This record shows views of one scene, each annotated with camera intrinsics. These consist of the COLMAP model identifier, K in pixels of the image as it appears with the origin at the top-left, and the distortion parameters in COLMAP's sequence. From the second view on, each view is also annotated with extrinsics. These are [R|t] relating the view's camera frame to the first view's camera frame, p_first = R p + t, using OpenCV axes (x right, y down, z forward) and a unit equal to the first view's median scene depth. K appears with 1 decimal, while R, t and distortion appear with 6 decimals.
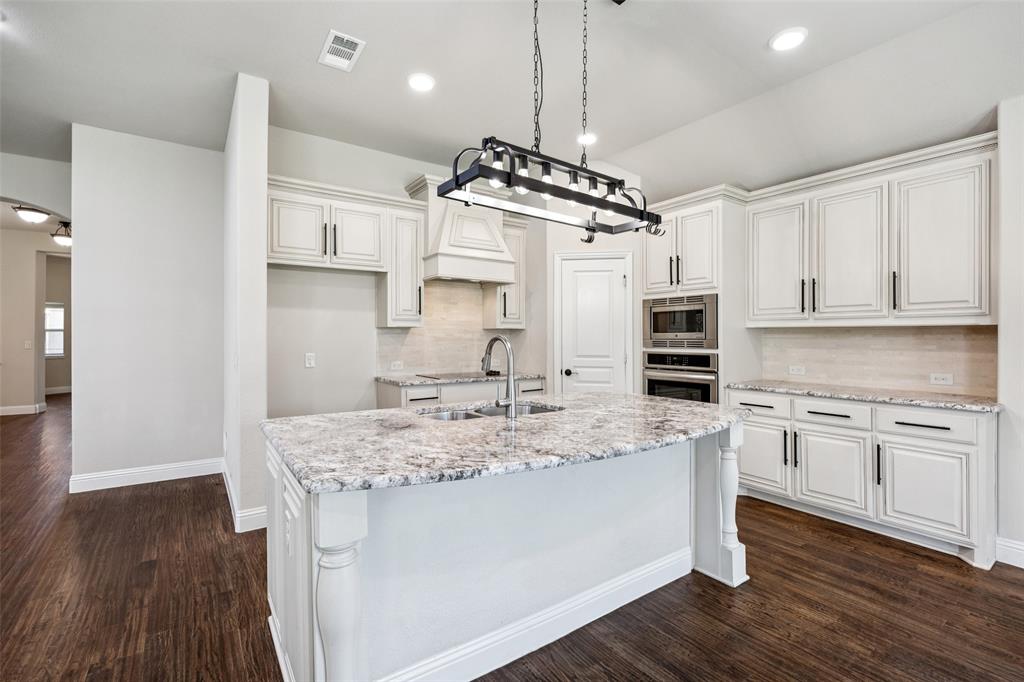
lens RADIAL K [[452.2, 0, 514.6], [0, 452.2, 340.5], [0, 0, 1]] dist [-0.012127, 0.000750]
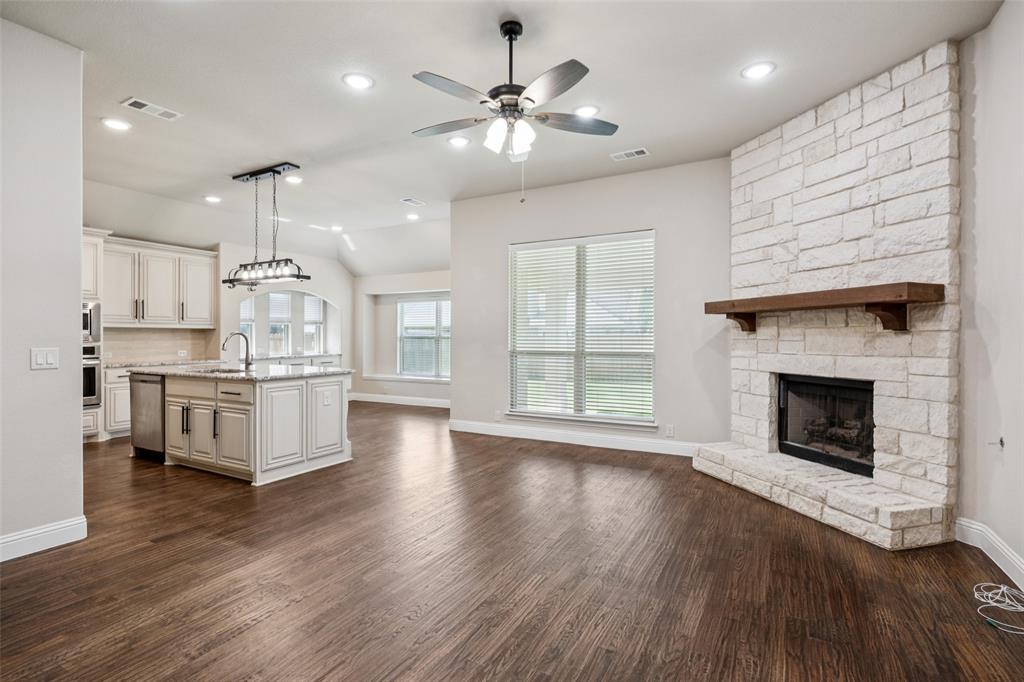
lens RADIAL K [[497.3, 0, 516.4], [0, 497.3, 337.1], [0, 0, 1]] dist [0.000959, -0.000274]
pose [[-0.439757, -0.004476, 0.898105, -1.625808], [0.005767, 0.999953, 0.007807, -0.000311], [-0.898098, 0.008612, -0.439711, 0.530231]]
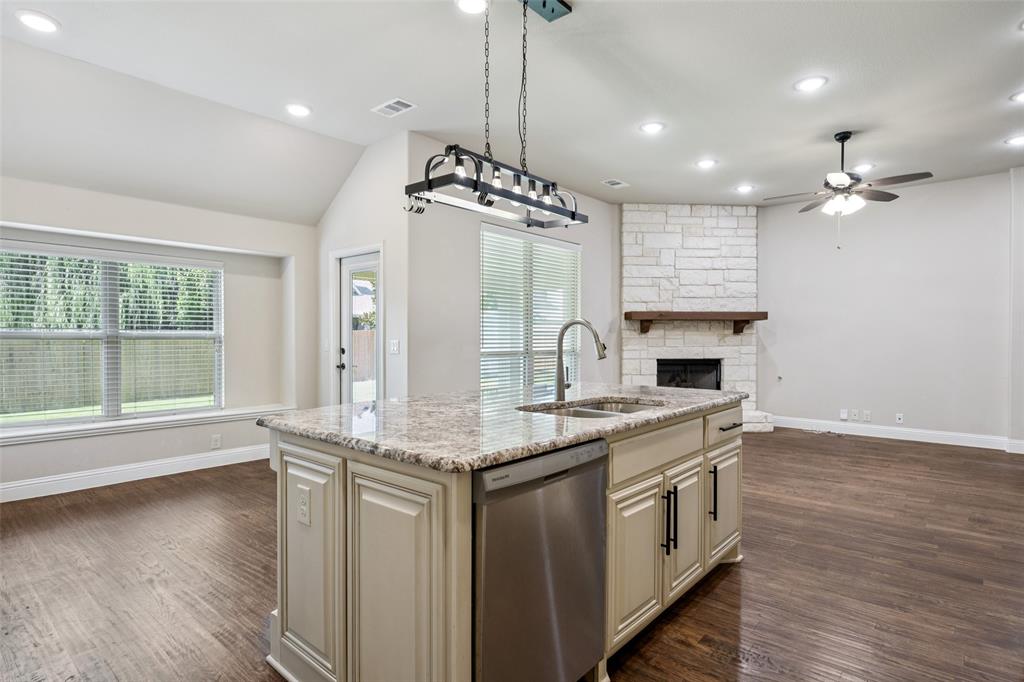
lens RADIAL K [[532.8, 0, 514.6], [0, 532.8, 338.8], [0, 0, 1]] dist [-0.001397, 0.000775]
pose [[-0.969332, -0.004310, -0.245716, 0.227841], [-0.005416, 0.999978, 0.003827, 0.016947], [0.245694, 0.005040, -0.969334, 1.273063]]
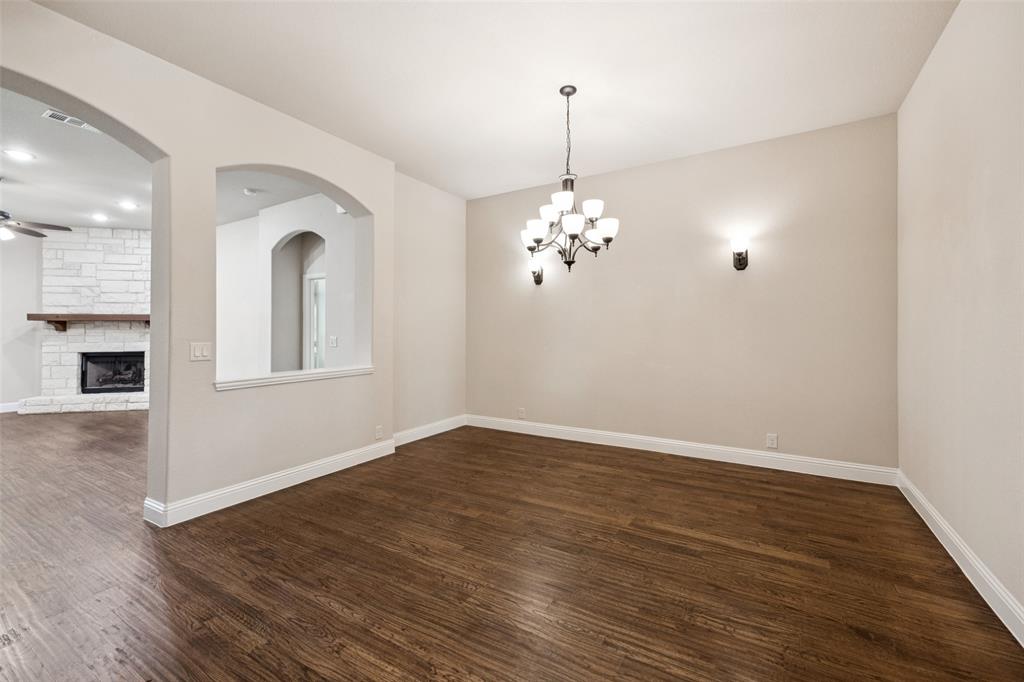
lens RADIAL K [[398.2, 0, 512.6], [0, 398.2, 327.9], [0, 0, 1]] dist [-0.002095, -0.000171]
pose [[-0.908315, -0.001227, -0.418285, -1.880153], [-0.000769, 0.999999, -0.001264, -0.015628], [0.418286, -0.000827, -0.908315, 1.994052]]
